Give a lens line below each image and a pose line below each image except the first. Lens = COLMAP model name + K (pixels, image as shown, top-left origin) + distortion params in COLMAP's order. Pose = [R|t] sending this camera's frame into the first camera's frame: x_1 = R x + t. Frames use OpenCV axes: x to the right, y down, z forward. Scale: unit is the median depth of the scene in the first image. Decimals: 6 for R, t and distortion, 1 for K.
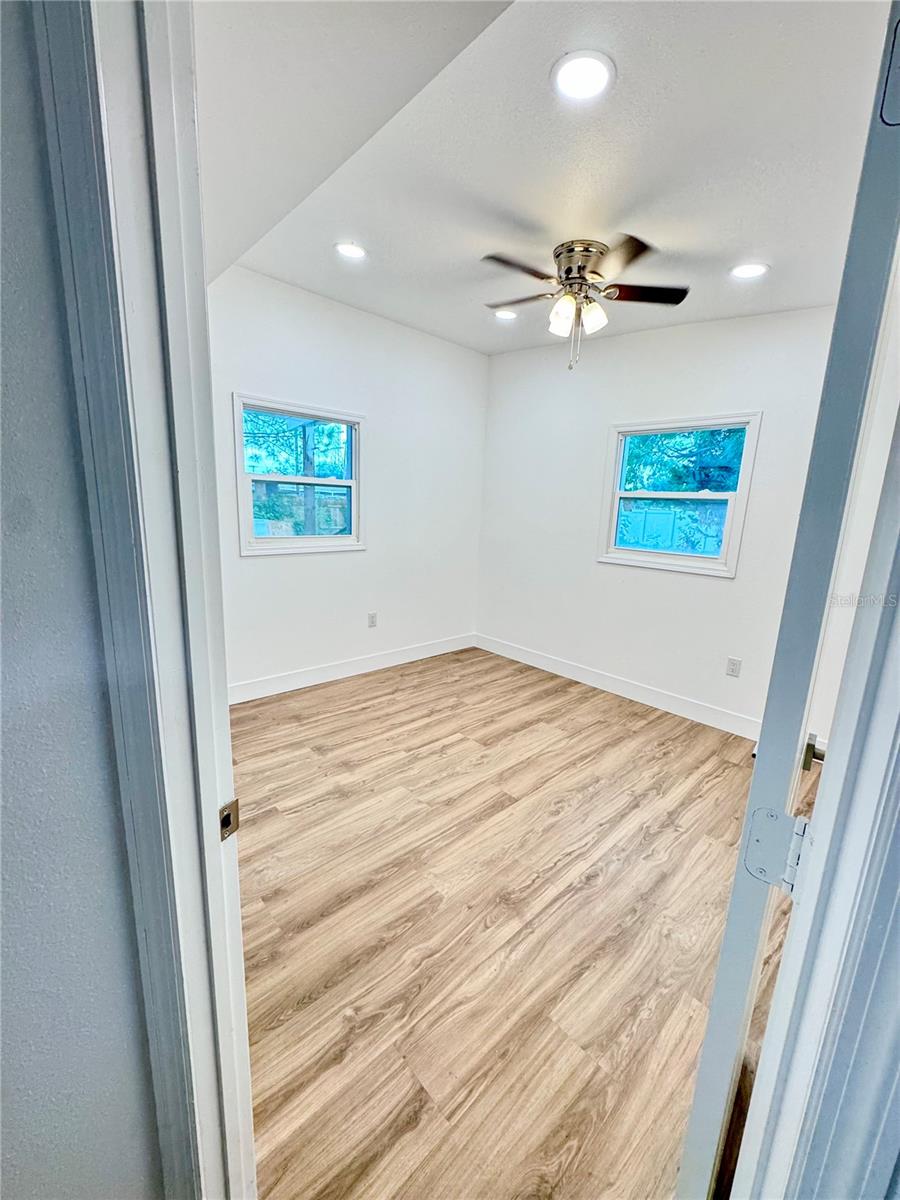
lens RADIAL K [[478.6, 0, 452.4], [0, 478.6, 601.0], [0, 0, 1]] dist [-0.000219, -0.000225]
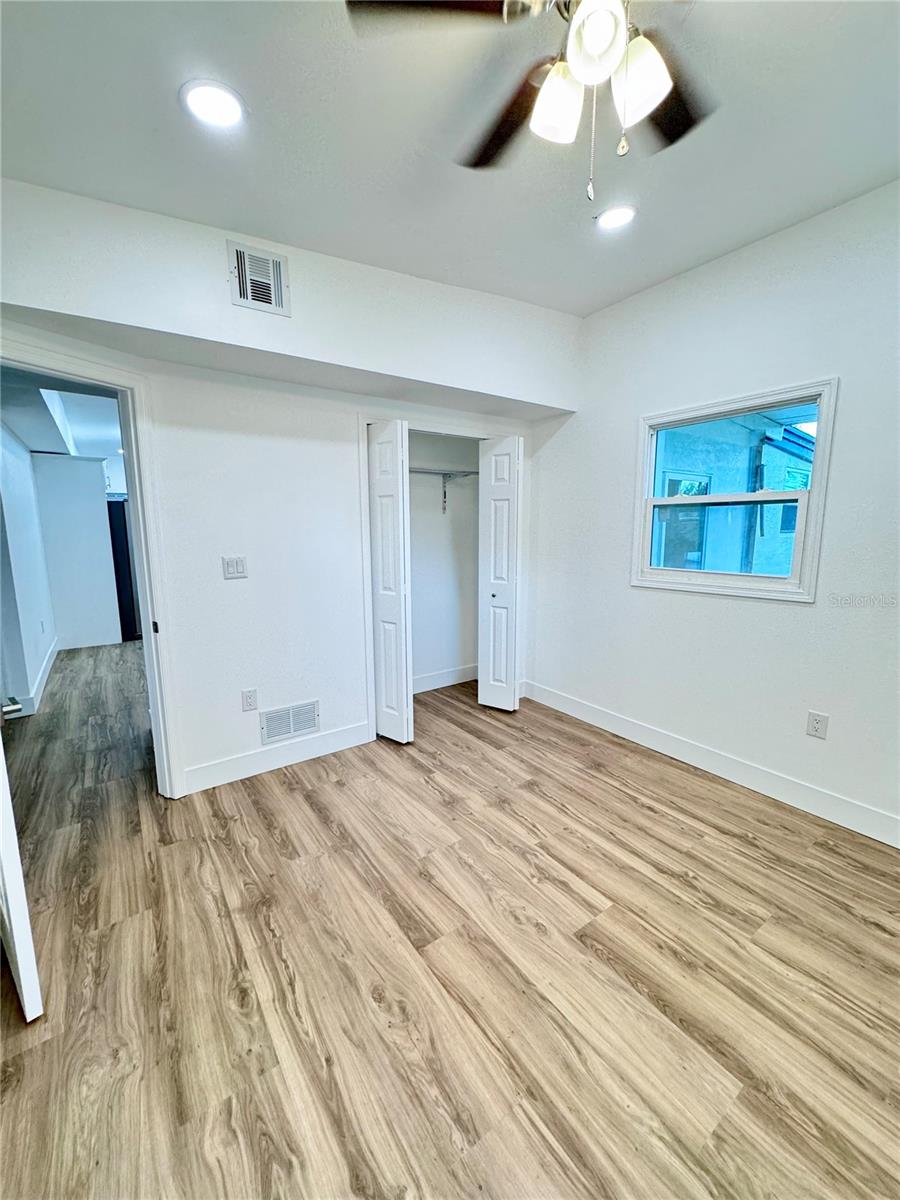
lens RADIAL K [[478.6, 0, 452.4], [0, 478.6, 601.0], [0, 0, 1]] dist [-0.000219, -0.000225]
pose [[-0.127928, 0.109798, -0.985687, 0.755991], [-0.199012, 0.970797, 0.133968, -0.164178], [0.971611, 0.213302, -0.102341, 1.031040]]
